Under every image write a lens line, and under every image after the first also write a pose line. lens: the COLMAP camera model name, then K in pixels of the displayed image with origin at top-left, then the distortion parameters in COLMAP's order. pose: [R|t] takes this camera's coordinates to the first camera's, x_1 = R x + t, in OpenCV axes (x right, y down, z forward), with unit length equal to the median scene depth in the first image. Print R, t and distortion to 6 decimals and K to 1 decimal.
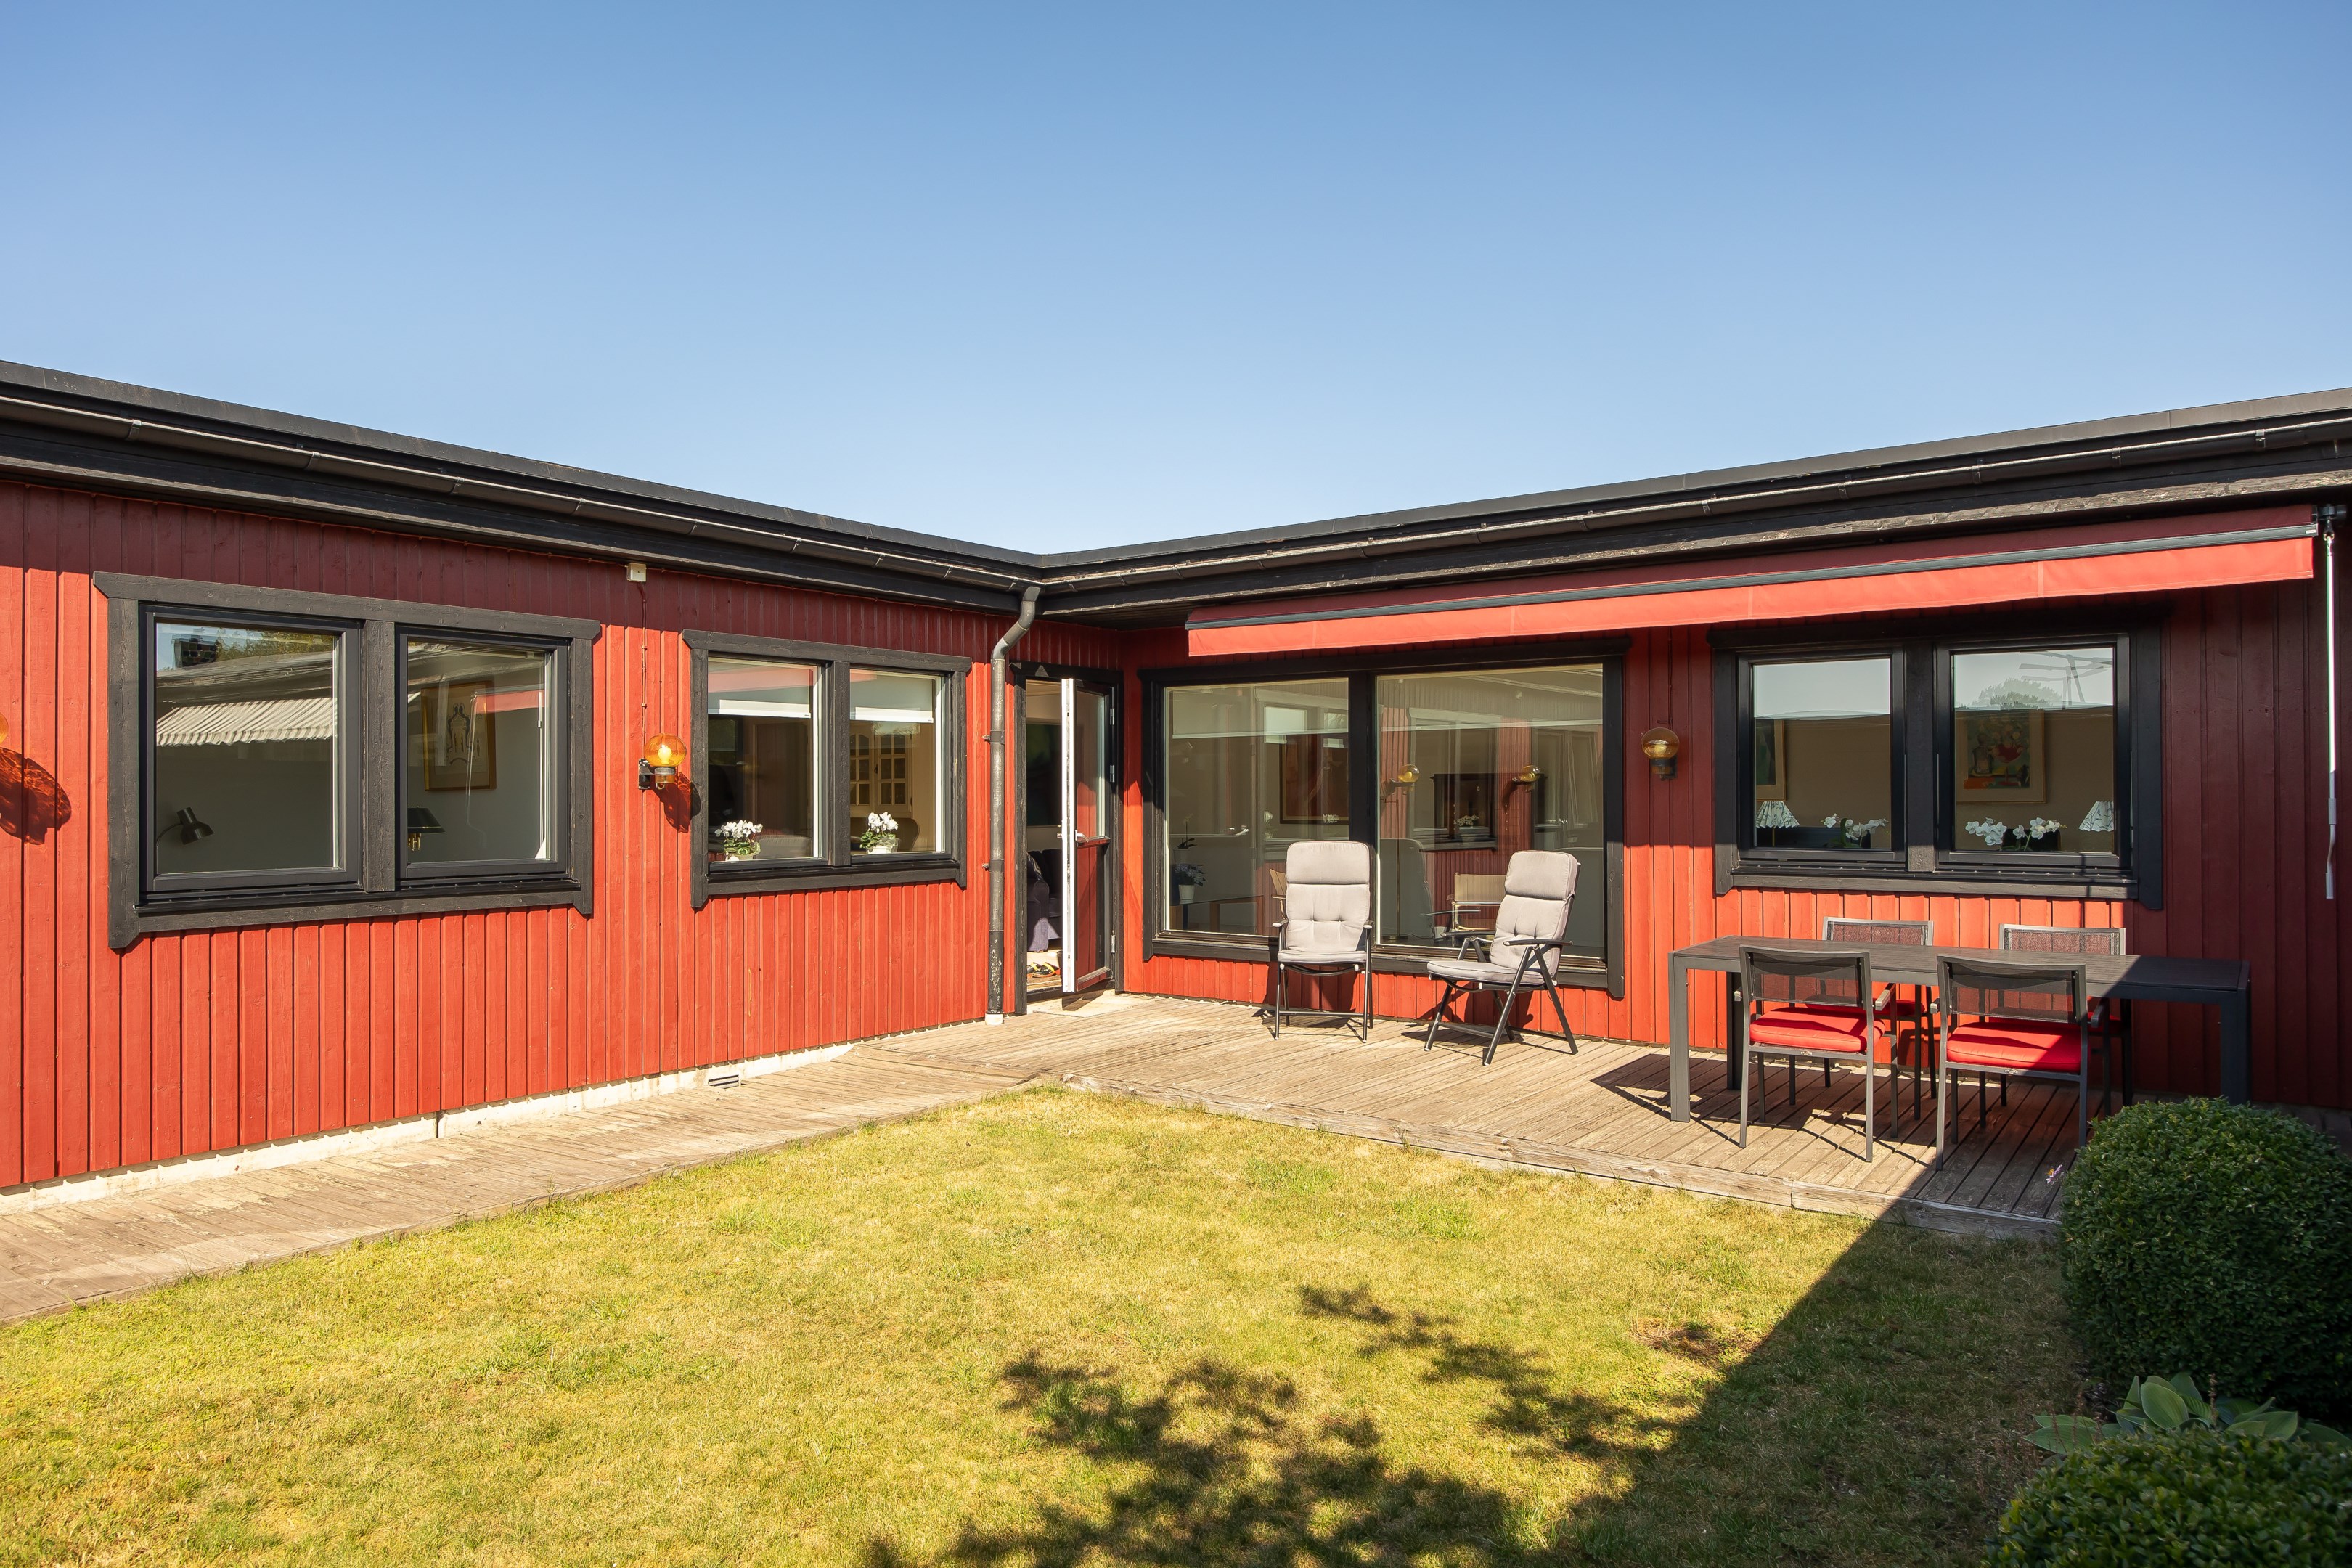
lens RADIAL K [[1504.4, 0, 1162.2], [0, 1504.4, 783.2], [0, 0, 1]] dist [-0.006140, -0.000757]
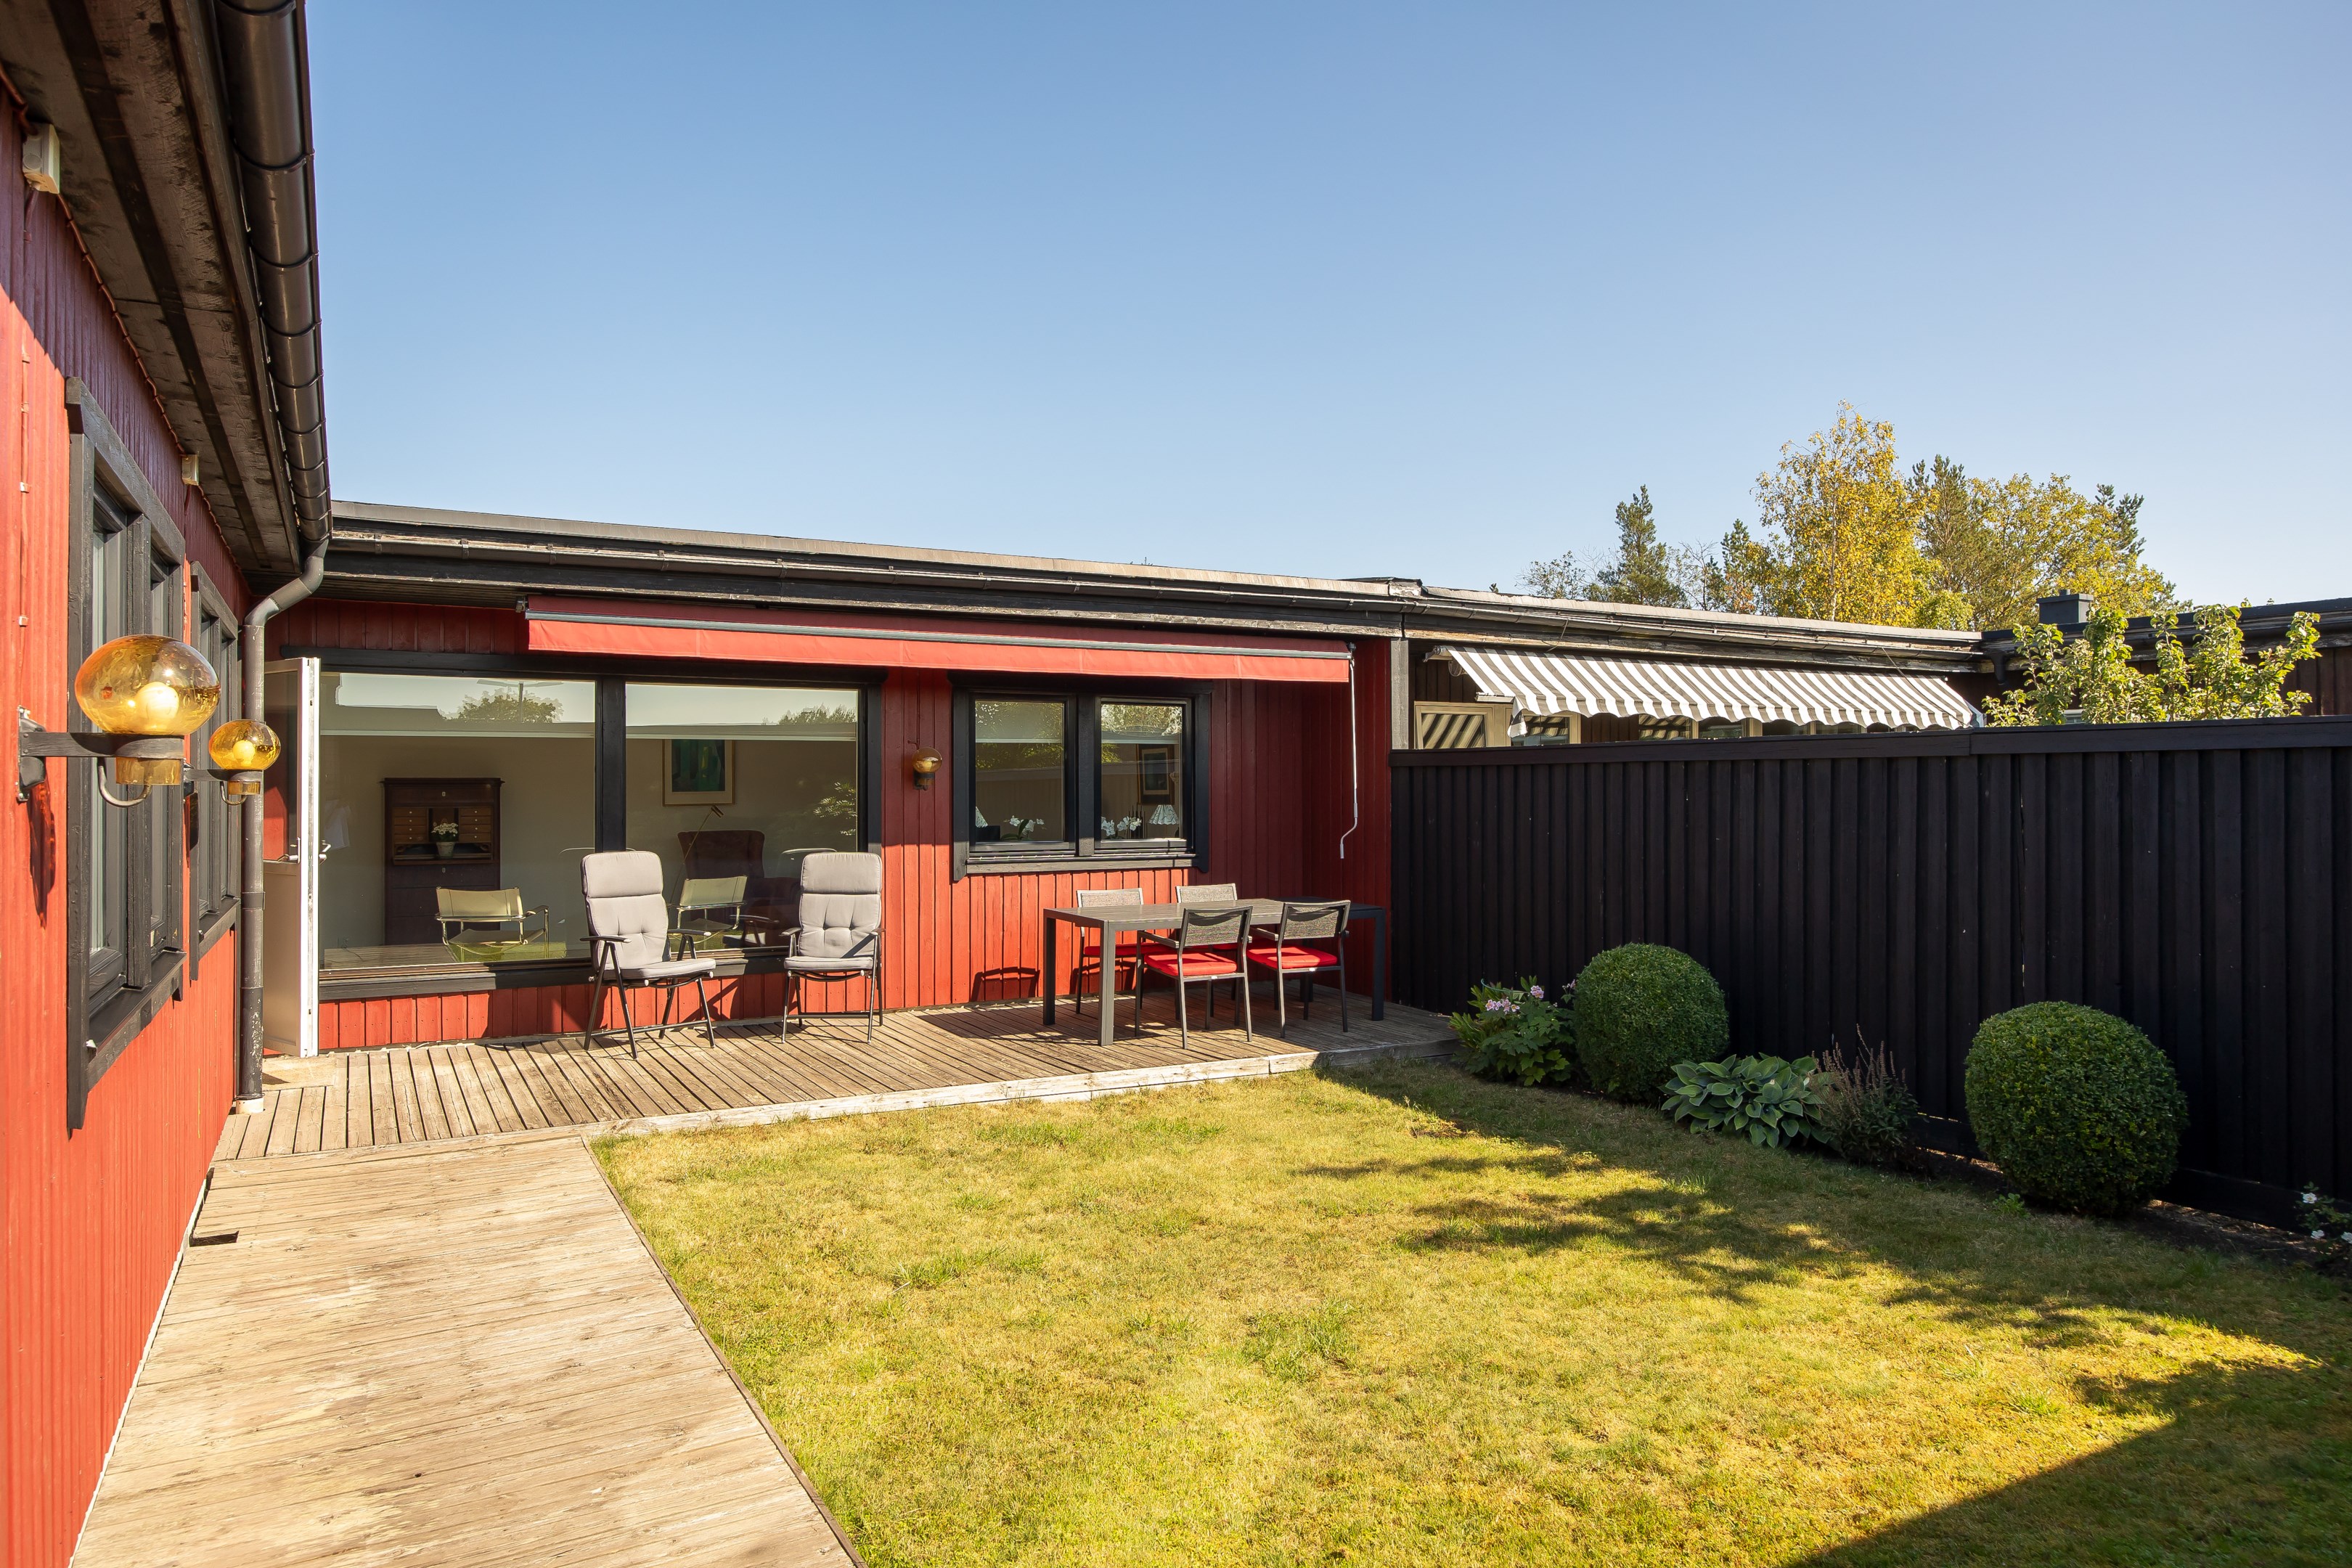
lens RADIAL K [[1504.4, 0, 1167.2], [0, 1504.4, 787.6], [0, 0, 1]] dist [-0.006140, -0.000757]
pose [[0.415748, 0.002578, 0.909476, -0.797173], [-0.009313, 0.999956, 0.001423, -0.008822], [-0.909432, -0.009062, 0.415753, 0.359673]]
